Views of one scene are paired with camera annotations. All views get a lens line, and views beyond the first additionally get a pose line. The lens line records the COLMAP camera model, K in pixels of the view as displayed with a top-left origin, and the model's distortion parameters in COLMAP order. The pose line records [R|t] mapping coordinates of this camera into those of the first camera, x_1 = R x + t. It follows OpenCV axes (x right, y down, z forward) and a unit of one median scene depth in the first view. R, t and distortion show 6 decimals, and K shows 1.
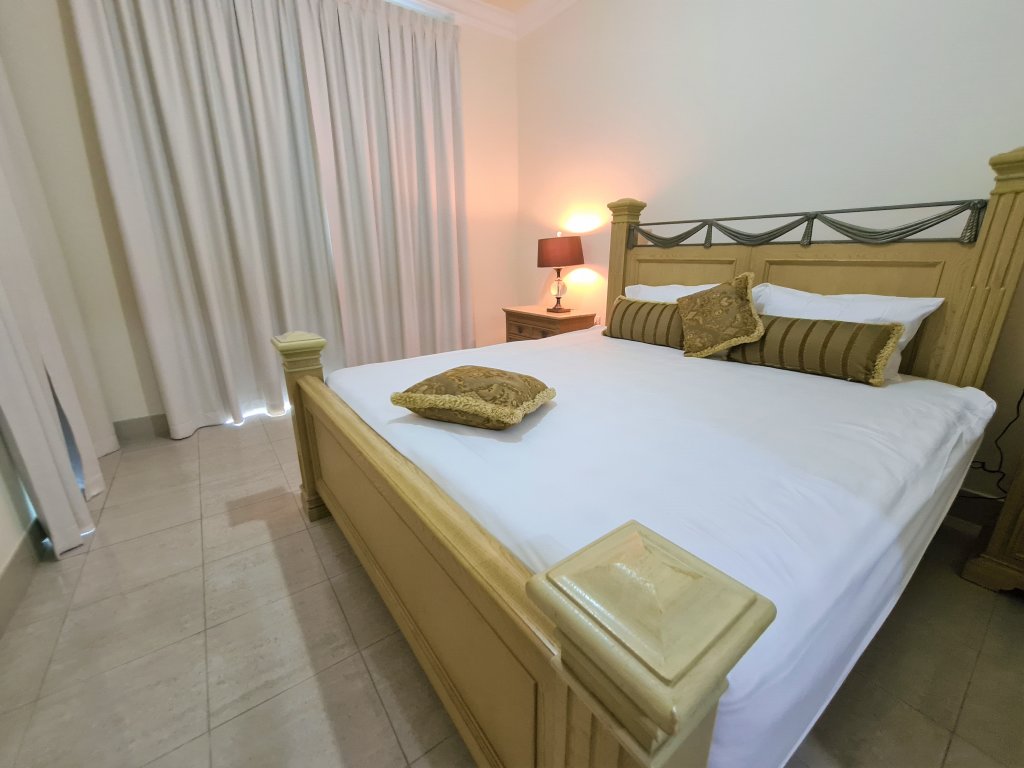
lens RADIAL K [[423.3, 0, 520.2], [0, 423.3, 387.8], [0, 0, 1]] dist [0.003246, -0.000159]
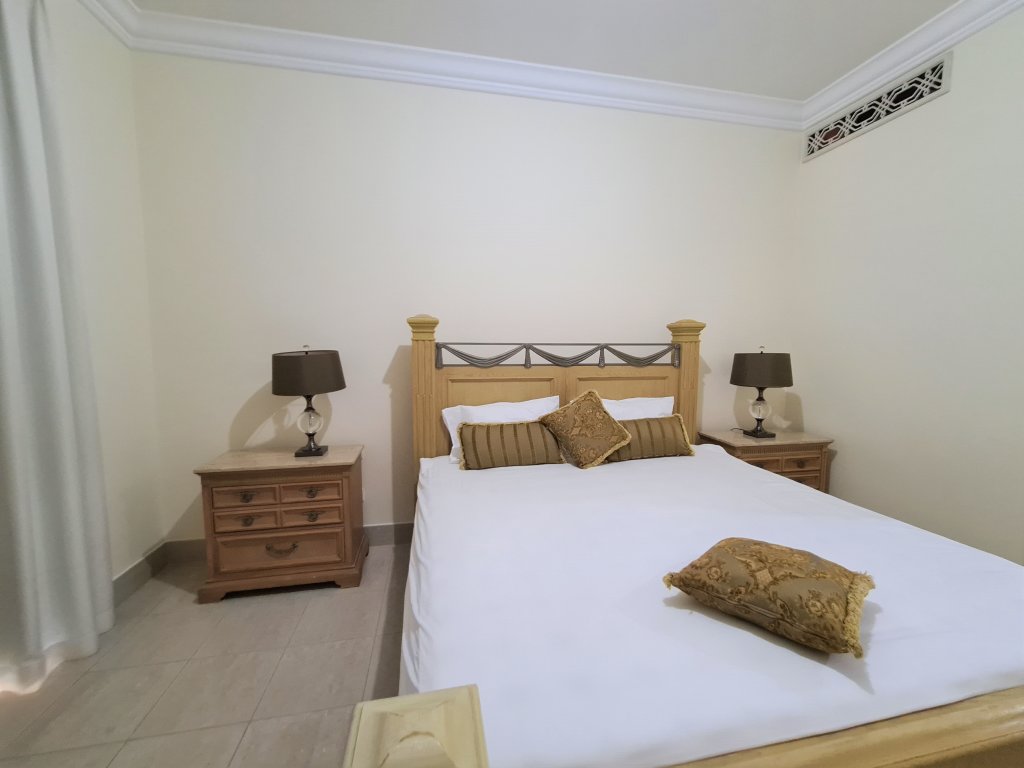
lens RADIAL K [[423.3, 0, 521.2], [0, 423.3, 388.2], [0, 0, 1]] dist [0.003246, -0.000159]
pose [[0.423199, -0.088406, 0.901713, -0.619455], [0.266933, 0.963221, -0.030843, -0.277152], [-0.865823, 0.253749, 0.431233, 0.614764]]
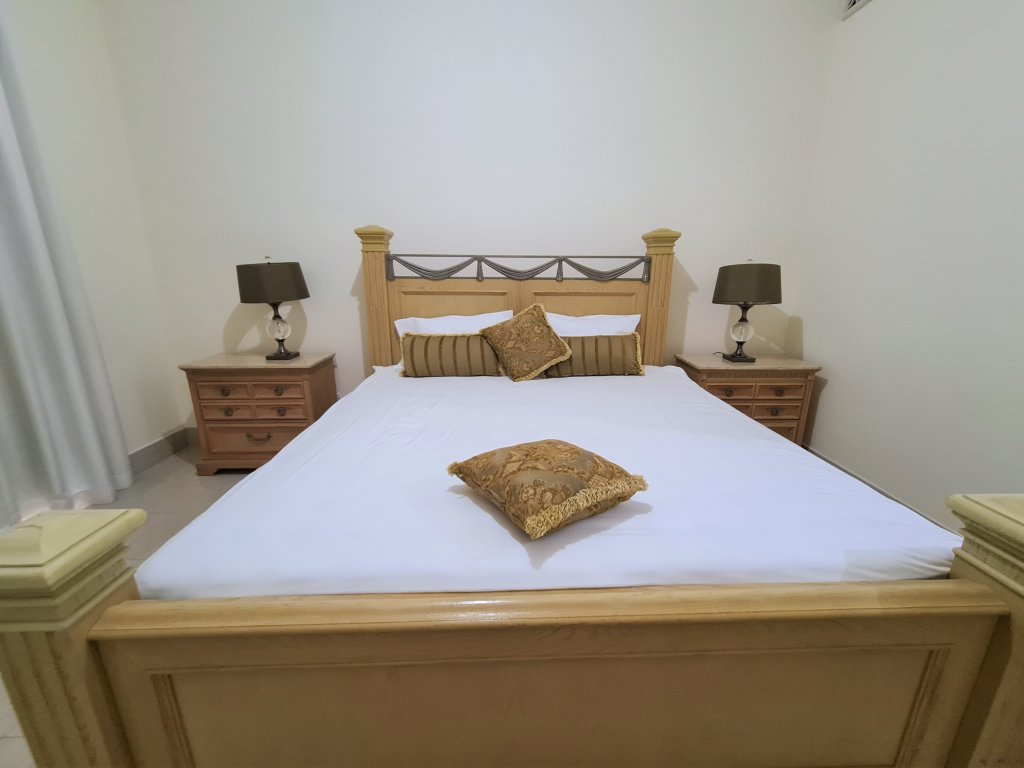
lens RADIAL K [[423.3, 0, 522.2], [0, 423.3, 387.6], [0, 0, 1]] dist [0.003246, -0.000159]
pose [[0.573642, -0.211131, 0.791428, -0.458774], [0.238286, 0.967435, 0.085371, -0.146668], [-0.783680, 0.139614, 0.605271, 0.327226]]
